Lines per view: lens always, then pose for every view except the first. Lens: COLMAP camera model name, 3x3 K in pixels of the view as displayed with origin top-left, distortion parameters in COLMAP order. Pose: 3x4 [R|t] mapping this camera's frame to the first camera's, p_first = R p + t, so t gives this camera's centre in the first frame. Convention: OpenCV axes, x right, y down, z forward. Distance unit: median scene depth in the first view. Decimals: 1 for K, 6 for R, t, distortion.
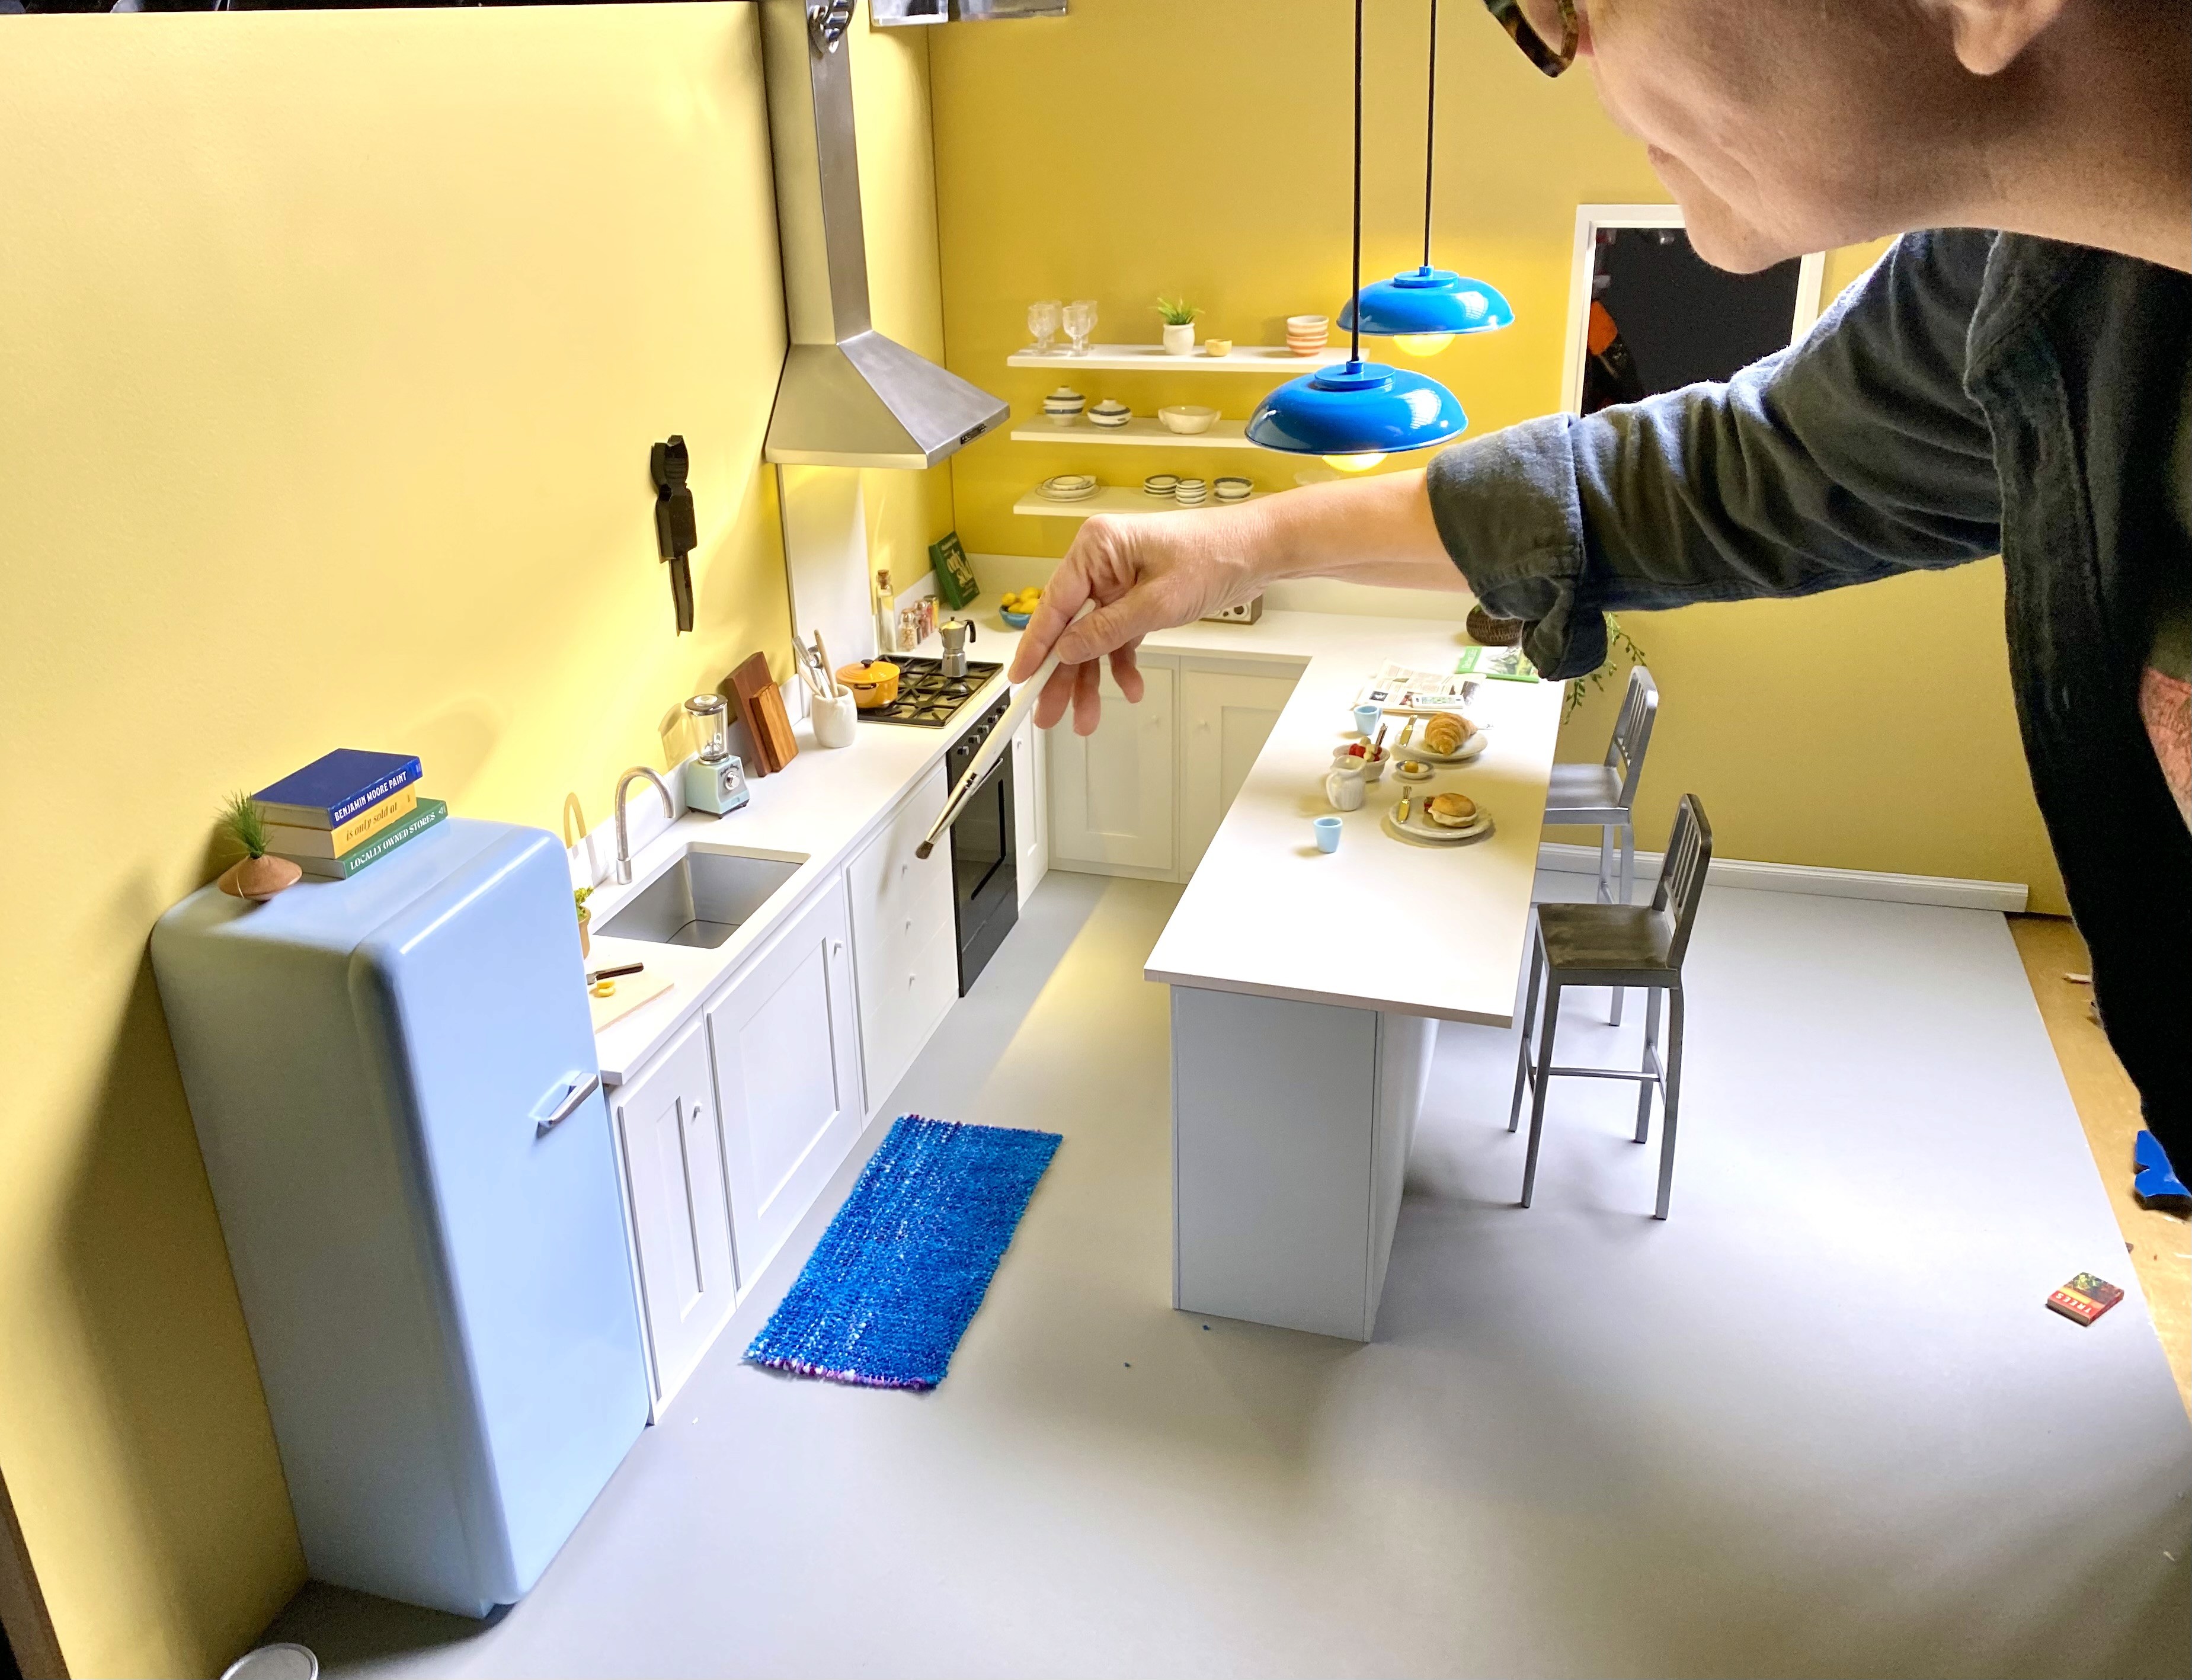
lens RADIAL K [[1826.2, 0, 1096.0], [0, 1826.2, 840.0], [0, 0, 1]] dist [0.000874, -0.000158]
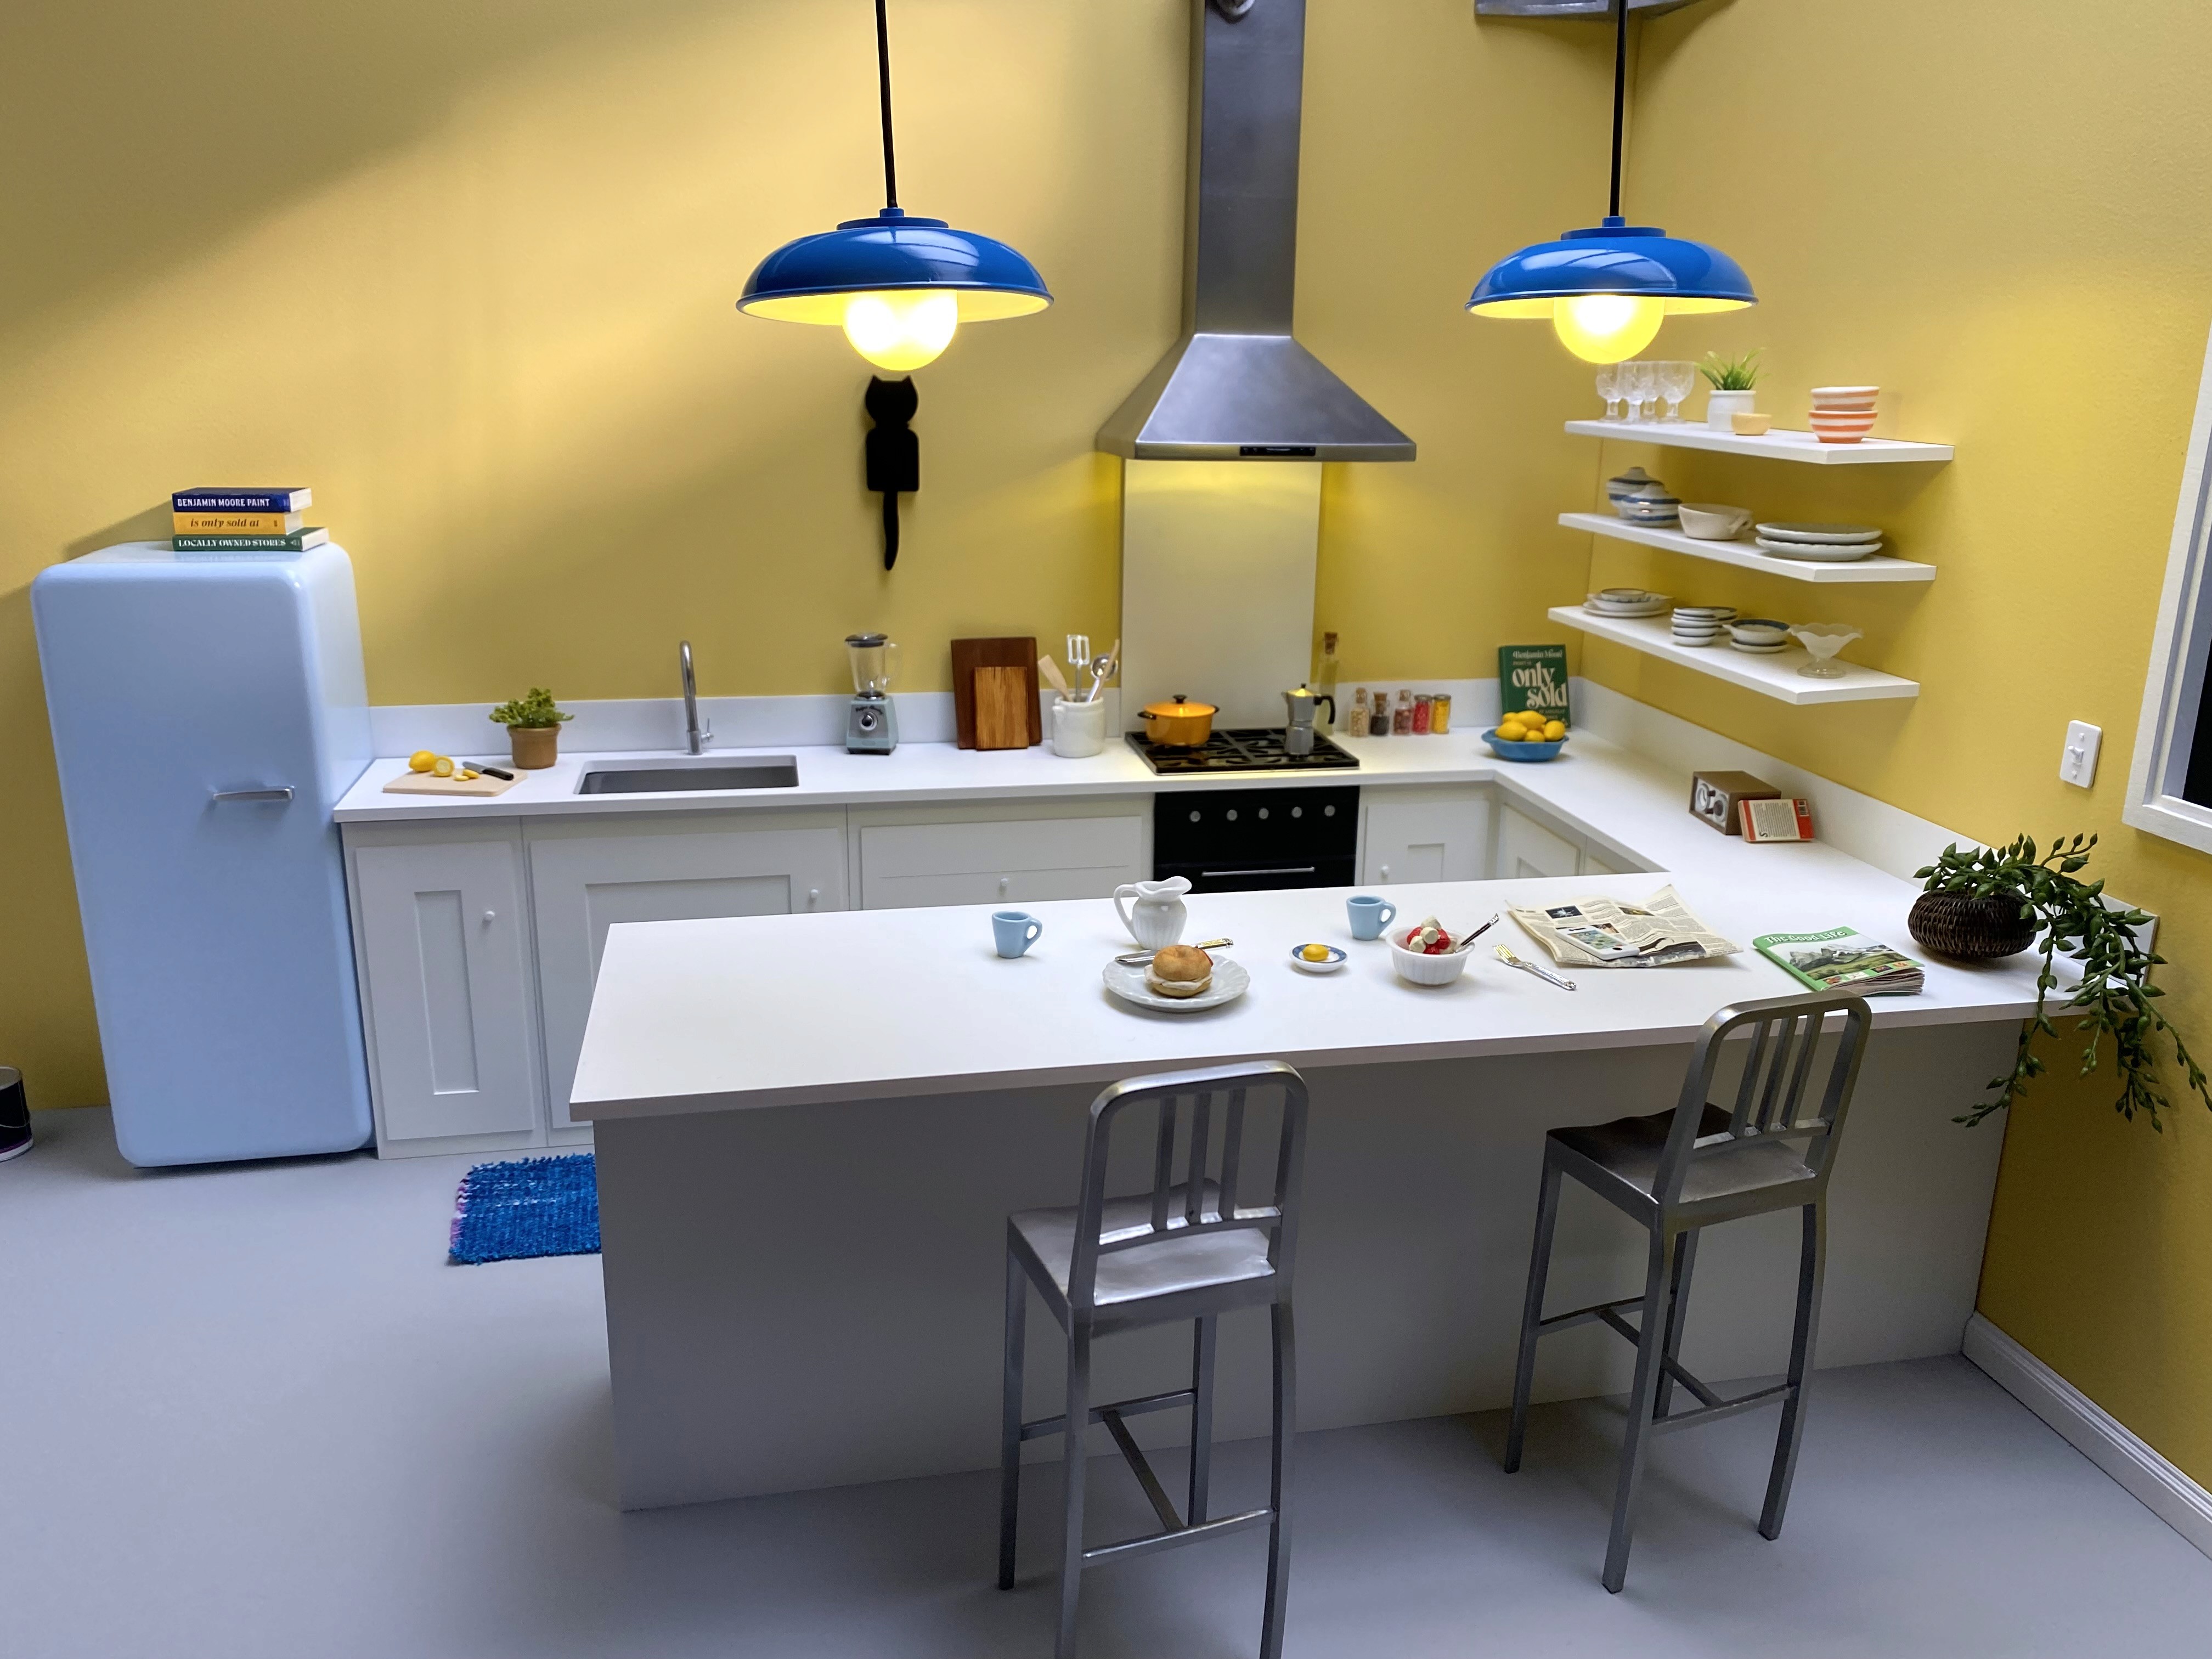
lens RADIAL K [[1703.7, 0, 1106.0], [0, 1703.7, 829.5], [0, 0, 1]] dist [-0.001161, -0.000203]
pose [[0.464084, 0.275324, -0.841916, 0.614125], [-0.390244, 0.916807, 0.084703, -0.099661], [0.795196, 0.289243, 0.532918, 0.578992]]
